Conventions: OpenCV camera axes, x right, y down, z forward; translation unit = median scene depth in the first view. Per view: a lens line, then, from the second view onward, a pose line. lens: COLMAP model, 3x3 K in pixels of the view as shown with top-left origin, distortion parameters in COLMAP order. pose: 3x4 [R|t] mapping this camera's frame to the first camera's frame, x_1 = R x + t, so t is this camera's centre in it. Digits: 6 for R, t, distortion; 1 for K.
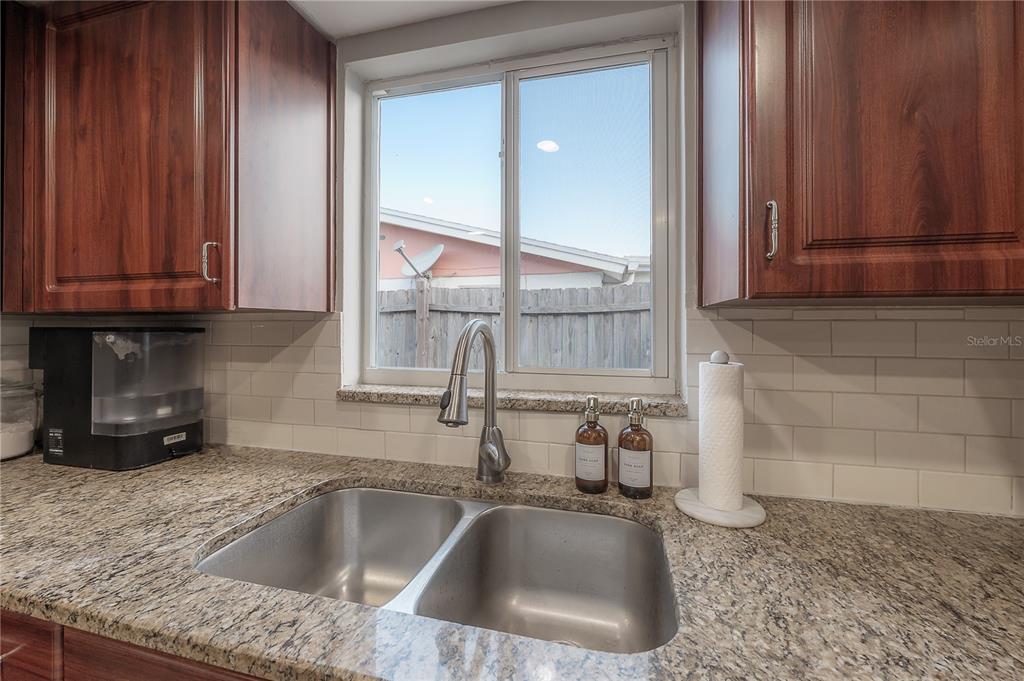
lens RADIAL K [[409.1, 0, 513.1], [0, 409.1, 333.5], [0, 0, 1]] dist [-0.001793, -0.000083]
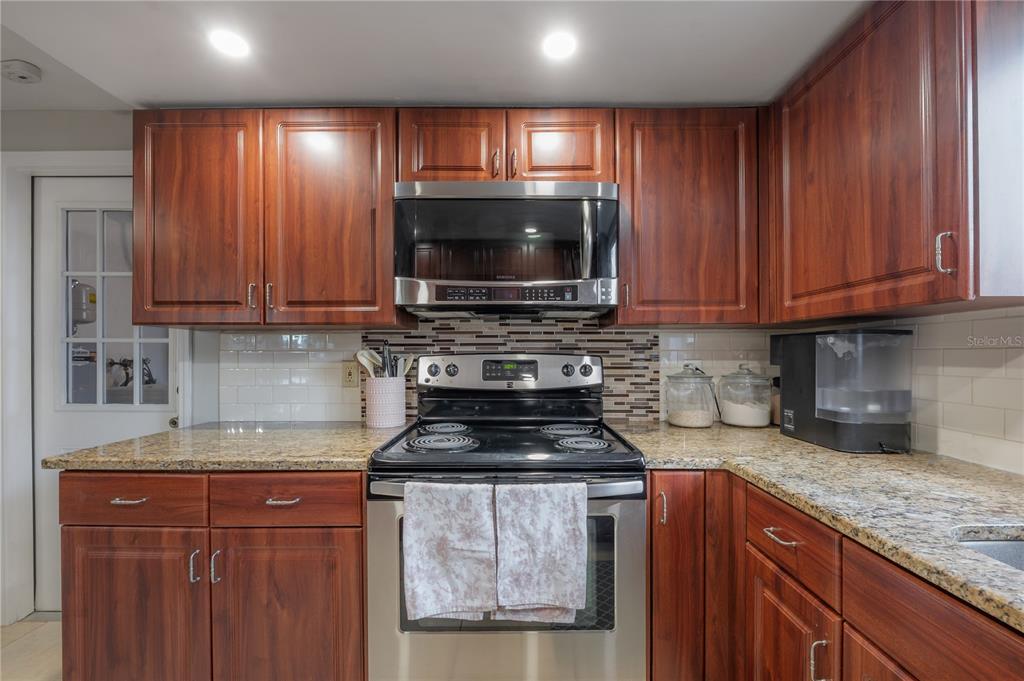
lens RADIAL K [[420.3, 0, 515.8], [0, 420.3, 358.3], [0, 0, 1]] dist [-0.001924, -0.000195]
pose [[0.251757, 0.005017, -0.967777, -0.026101], [-0.011661, 0.999930, 0.002150, 0.080321], [0.967720, 0.010743, 0.251798, -0.221931]]
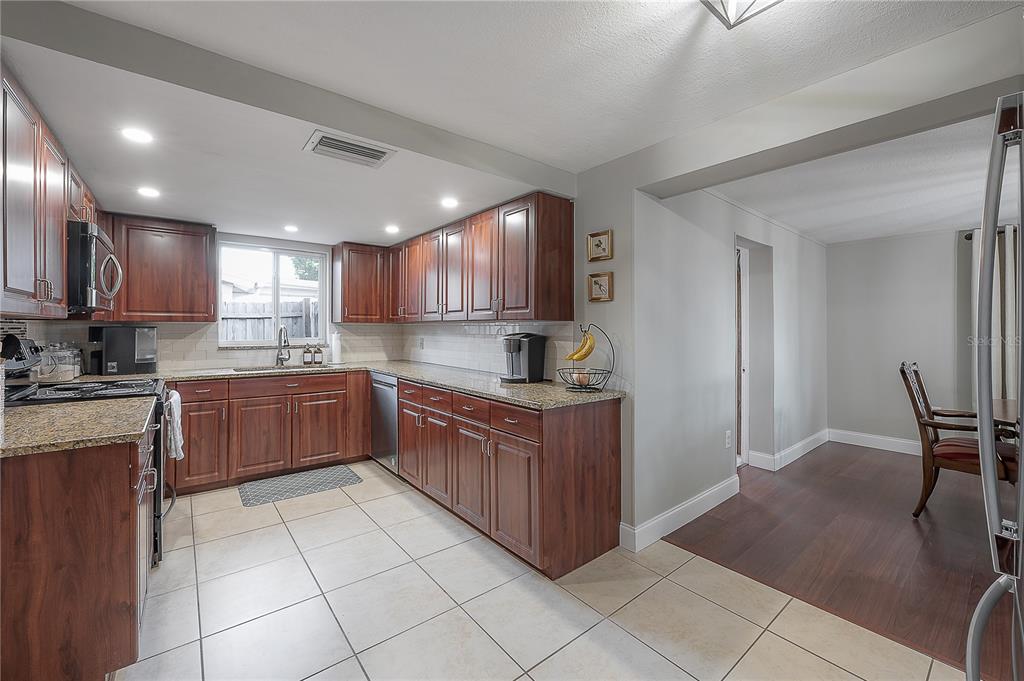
lens RADIAL K [[409.1, 0, 513.1], [0, 409.1, 333.5], [0, 0, 1]] dist [-0.001793, -0.000083]
pose [[0.597138, -0.007465, 0.802104, -1.940284], [0.008319, 0.999961, 0.003113, 0.059734], [-0.802096, 0.004814, 0.597176, -3.255084]]
